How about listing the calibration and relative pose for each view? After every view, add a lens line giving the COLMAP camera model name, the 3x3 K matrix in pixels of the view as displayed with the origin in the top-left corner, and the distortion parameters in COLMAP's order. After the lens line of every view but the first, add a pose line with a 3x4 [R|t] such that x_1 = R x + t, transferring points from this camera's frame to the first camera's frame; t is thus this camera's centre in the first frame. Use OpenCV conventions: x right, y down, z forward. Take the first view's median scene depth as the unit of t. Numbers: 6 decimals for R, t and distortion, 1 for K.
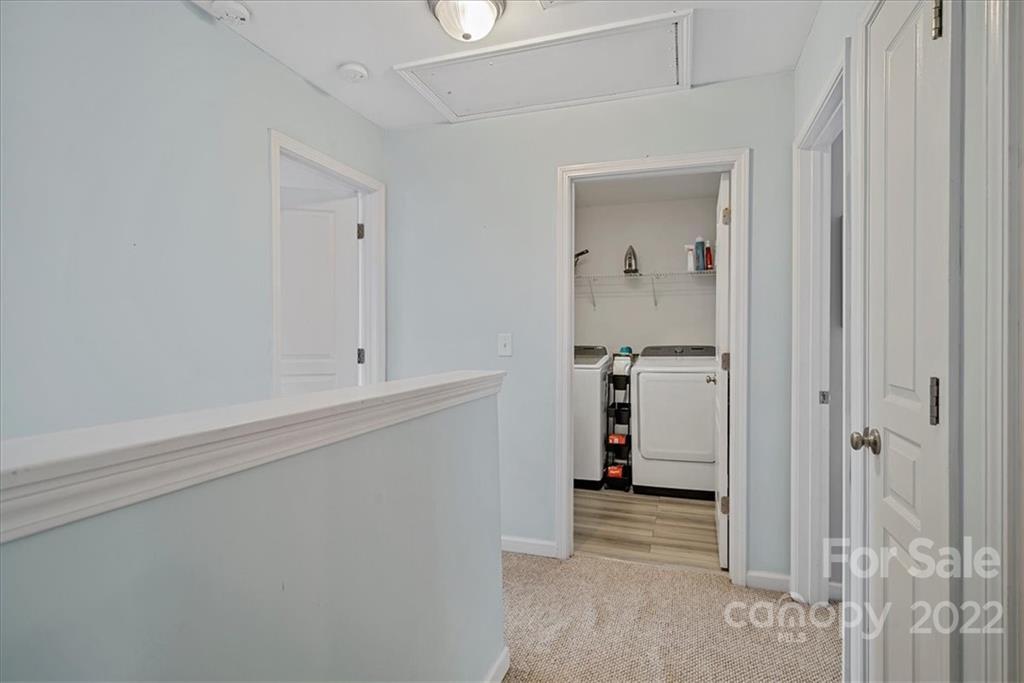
lens RADIAL K [[534.6, 0, 509.0], [0, 534.6, 343.4], [0, 0, 1]] dist [0.002948, 0.000783]
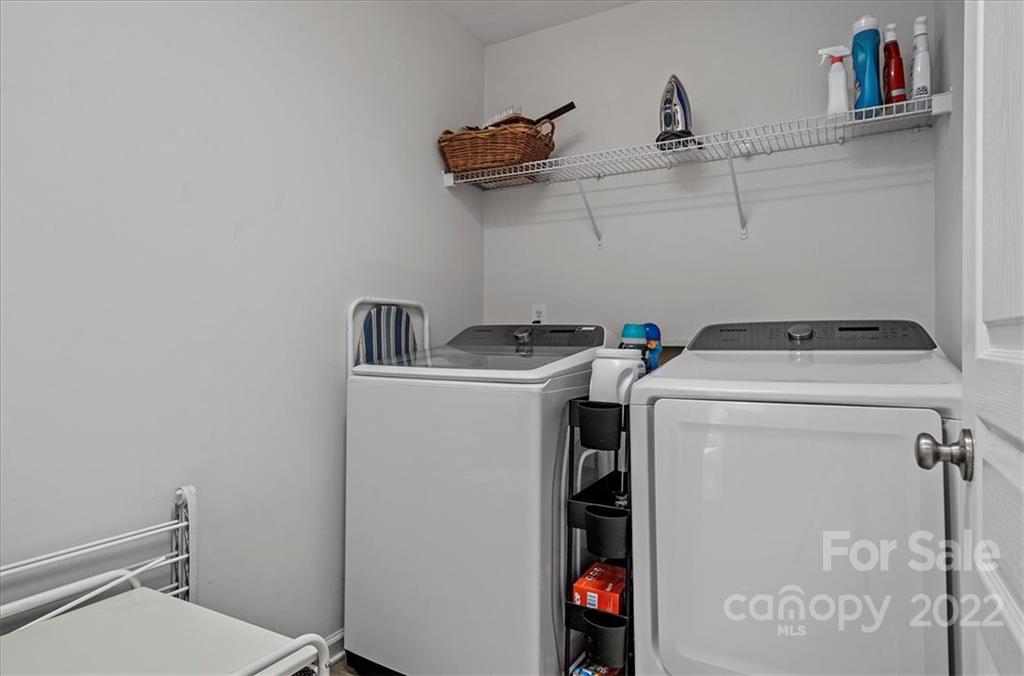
lens RADIAL K [[577.3, 0, 509.5], [0, 577.3, 342.8], [0, 0, 1]] dist [0.000678, 0.000453]
pose [[0.982199, 0.004703, -0.187787, 0.199614], [-0.006362, 0.999946, -0.008236, 0.023086], [0.187738, 0.009284, 0.982175, 0.586692]]
